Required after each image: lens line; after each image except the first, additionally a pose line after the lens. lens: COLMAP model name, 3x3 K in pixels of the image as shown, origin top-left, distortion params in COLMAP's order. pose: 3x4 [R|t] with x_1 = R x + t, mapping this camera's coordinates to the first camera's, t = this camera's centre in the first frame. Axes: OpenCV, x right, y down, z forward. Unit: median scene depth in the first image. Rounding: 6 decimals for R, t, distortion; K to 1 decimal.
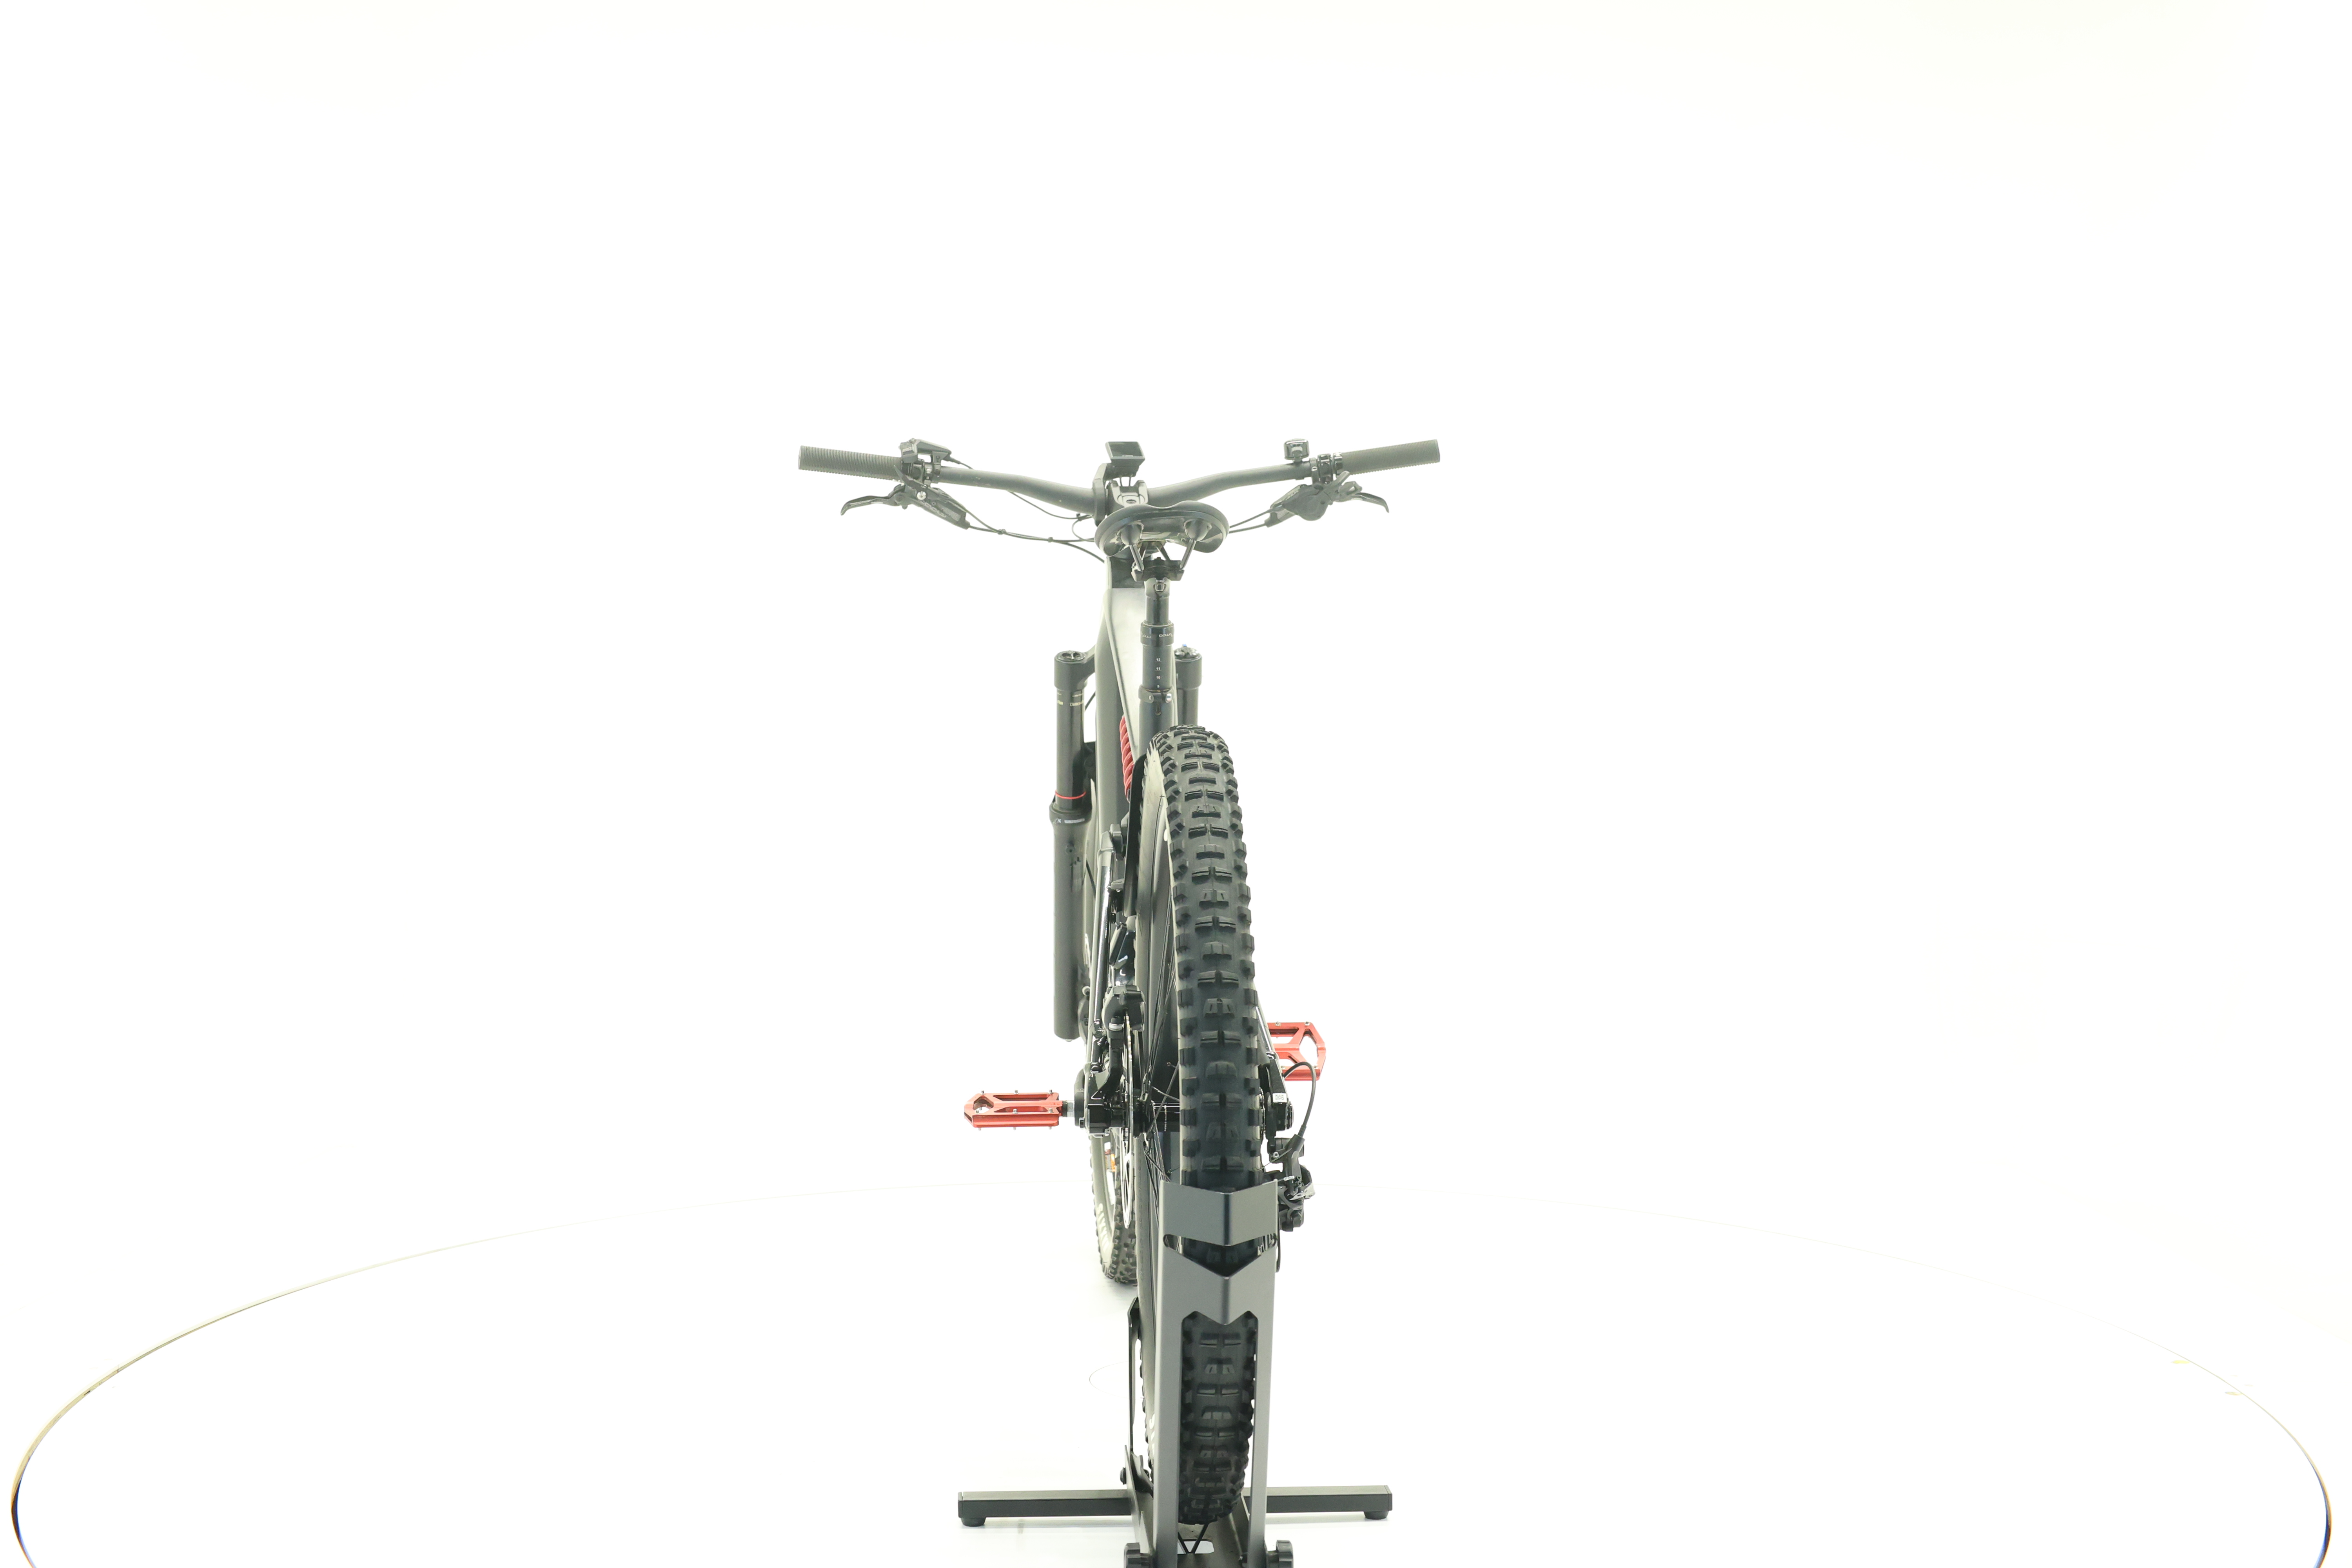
lens RADIAL K [[2500.8, 0, 1176.0], [0, 2500.8, 789.6], [0, 0, 1]] dist [0.006309, 0.000000]
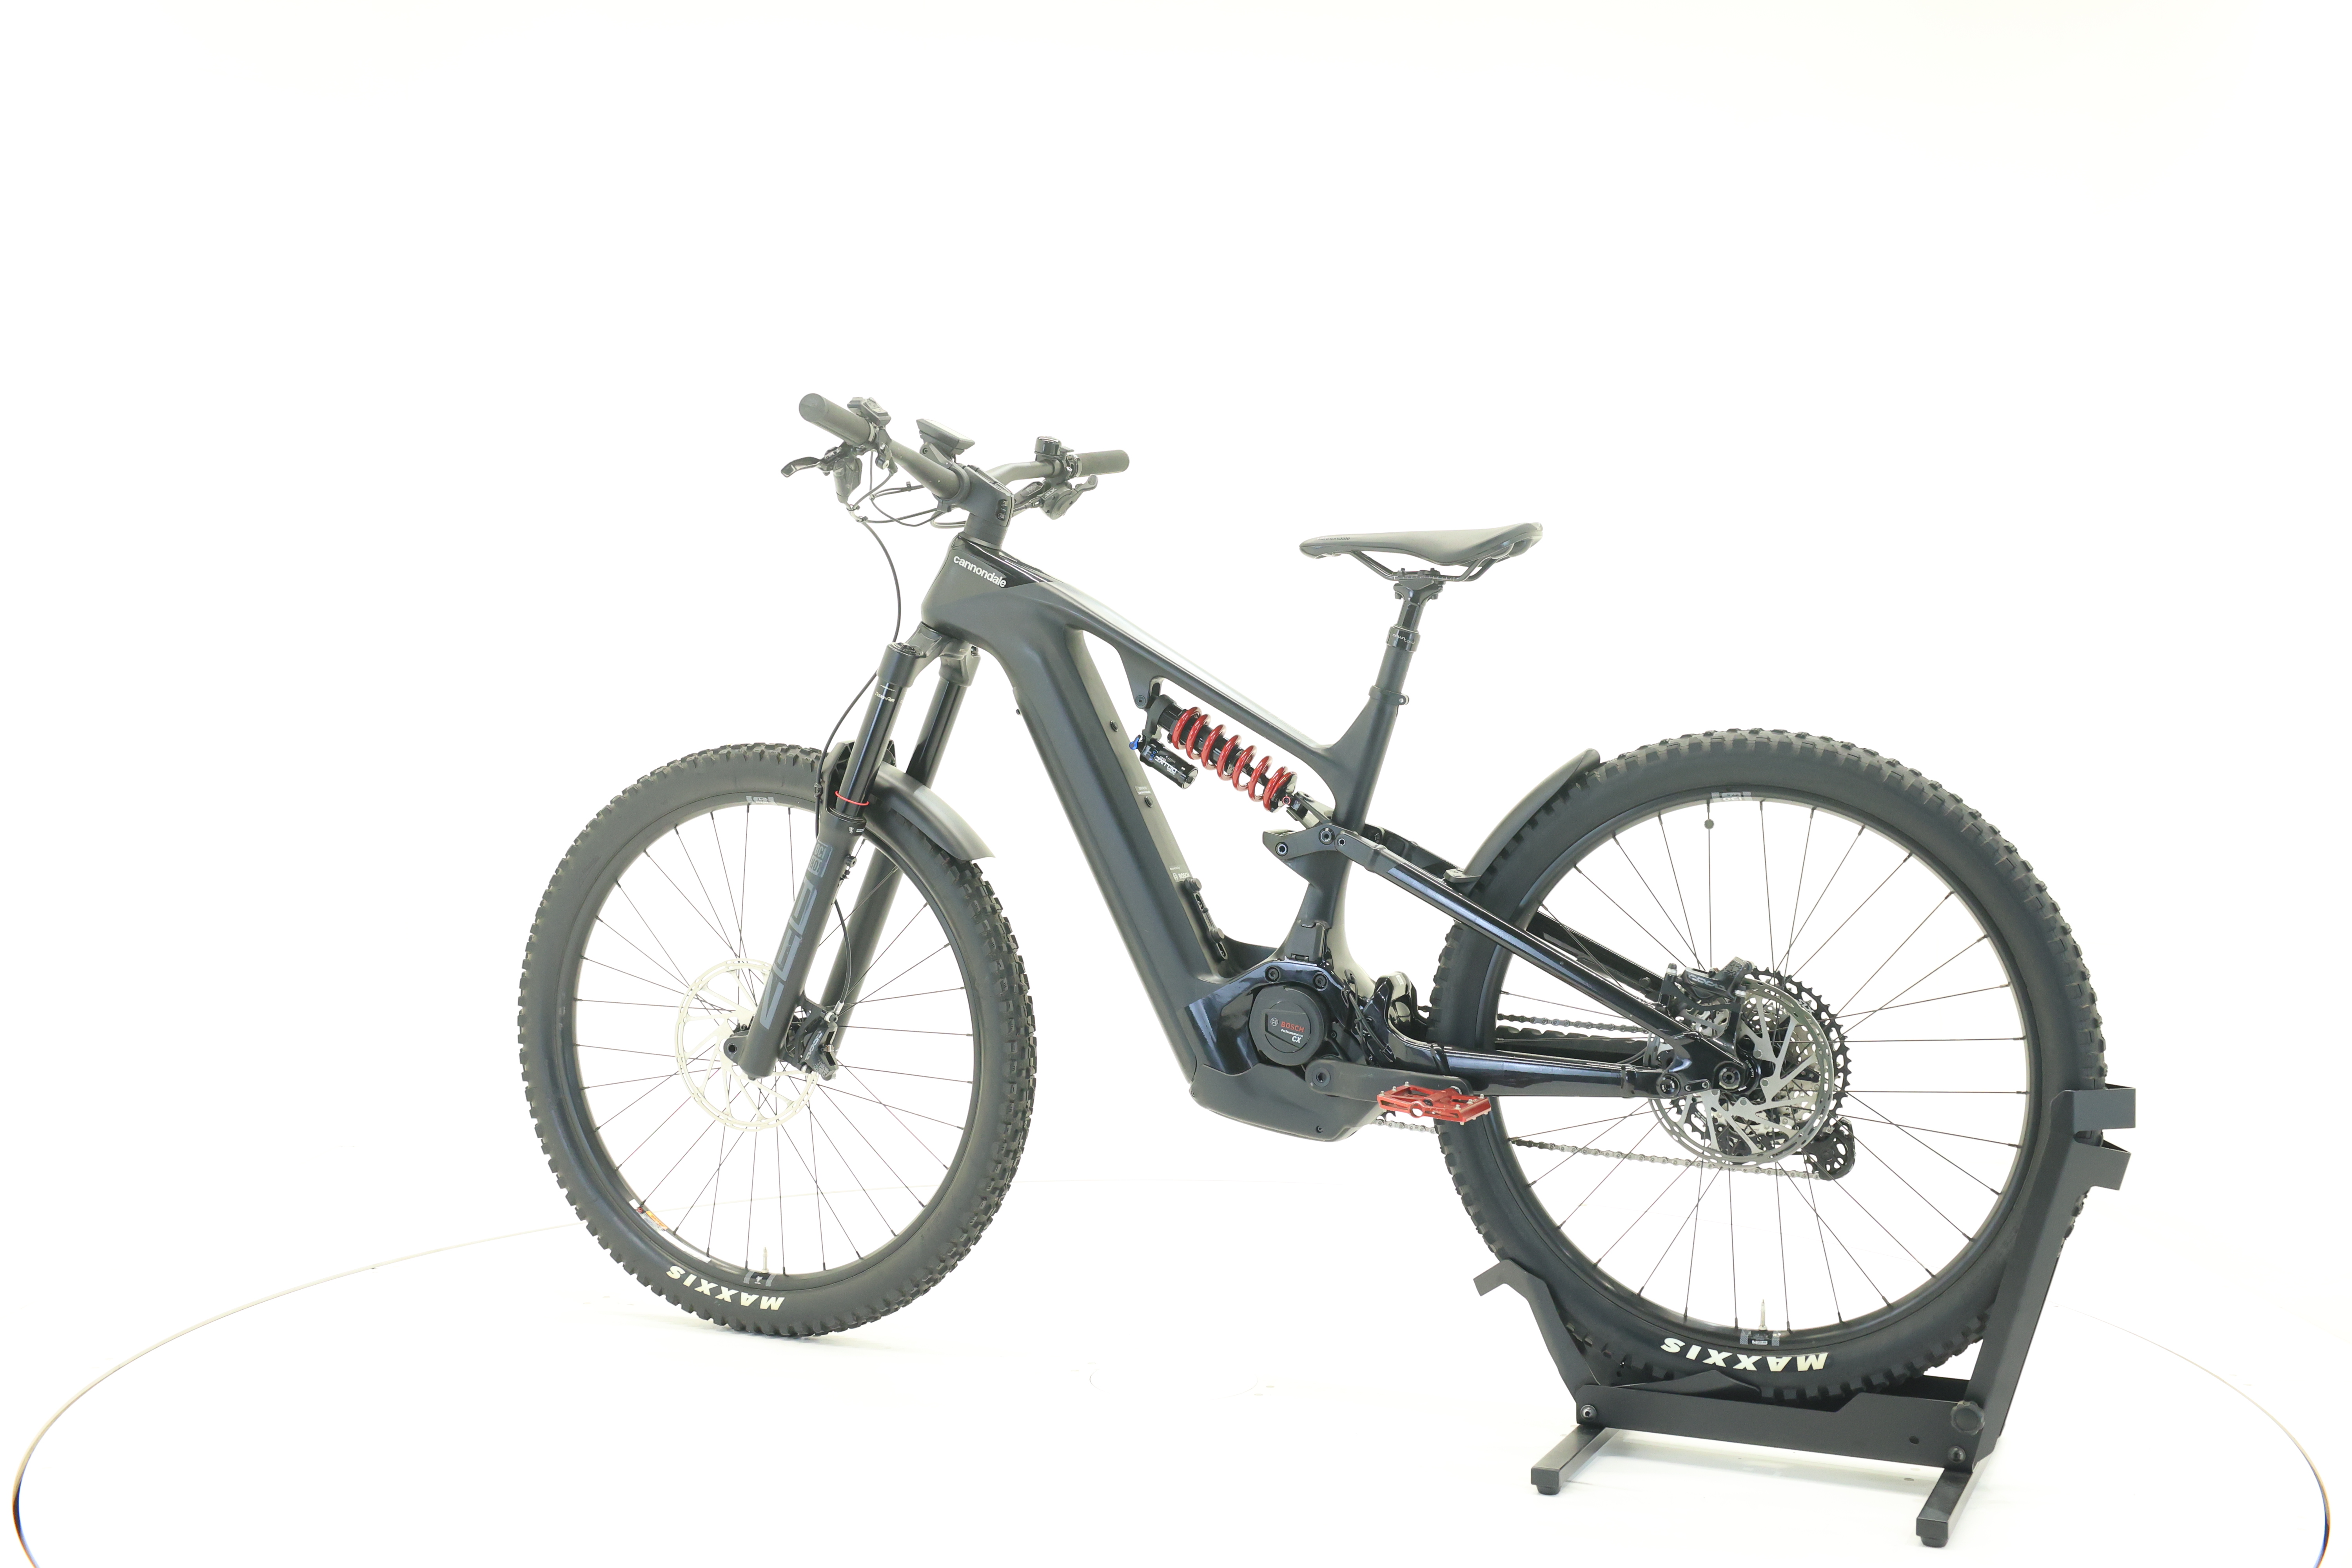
lens RADIAL K [[2500.8, 0, 1180.0], [0, 2500.8, 776.4], [0, 0, 1]] dist [0.006309, 0.000000]
pose [[0.487644, -0.023075, 0.872737, -0.808109], [0.020533, 0.999677, 0.014959, -0.018464], [-0.872801, 0.010625, 0.487961, 0.473414]]
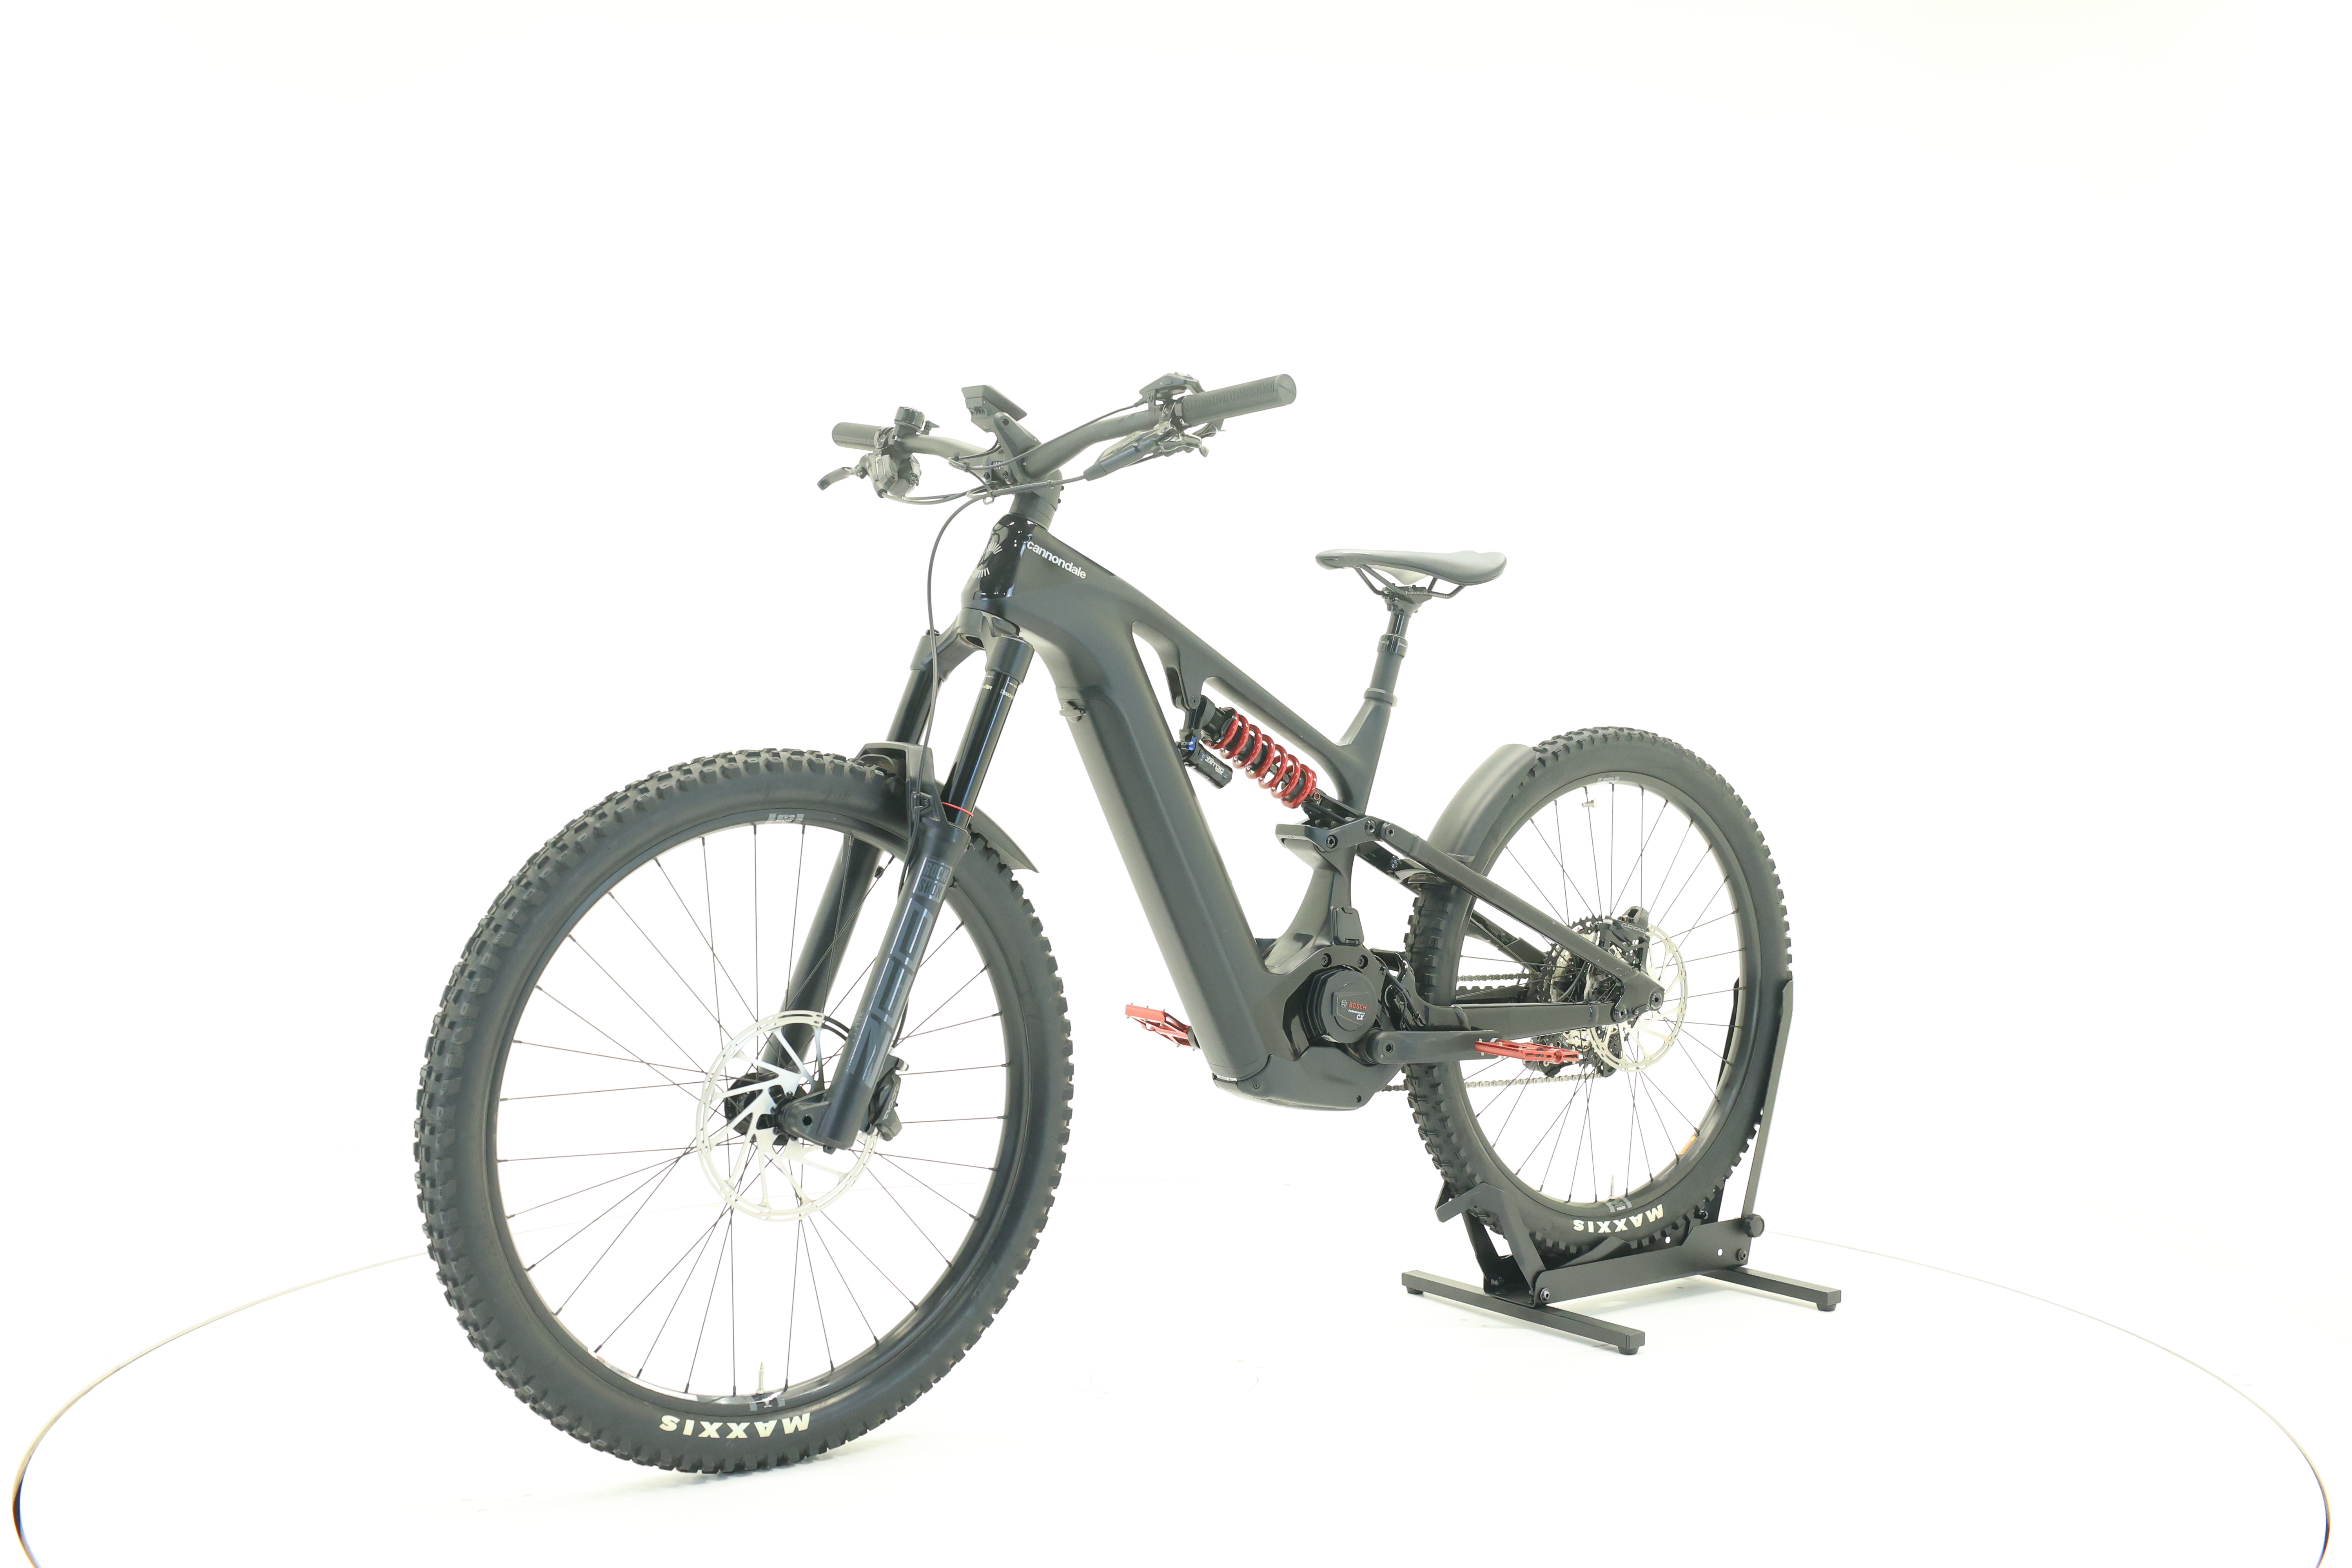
lens RADIAL K [[2500.8, 0, 1184.4], [0, 2500.8, 777.1], [0, 0, 1]] dist [0.006309, 0.000000]
pose [[-0.538236, -0.030779, 0.842232, -0.780714], [0.011456, 0.998973, 0.043828, -0.044824], [-0.842716, 0.033238, -0.537331, 1.422065]]
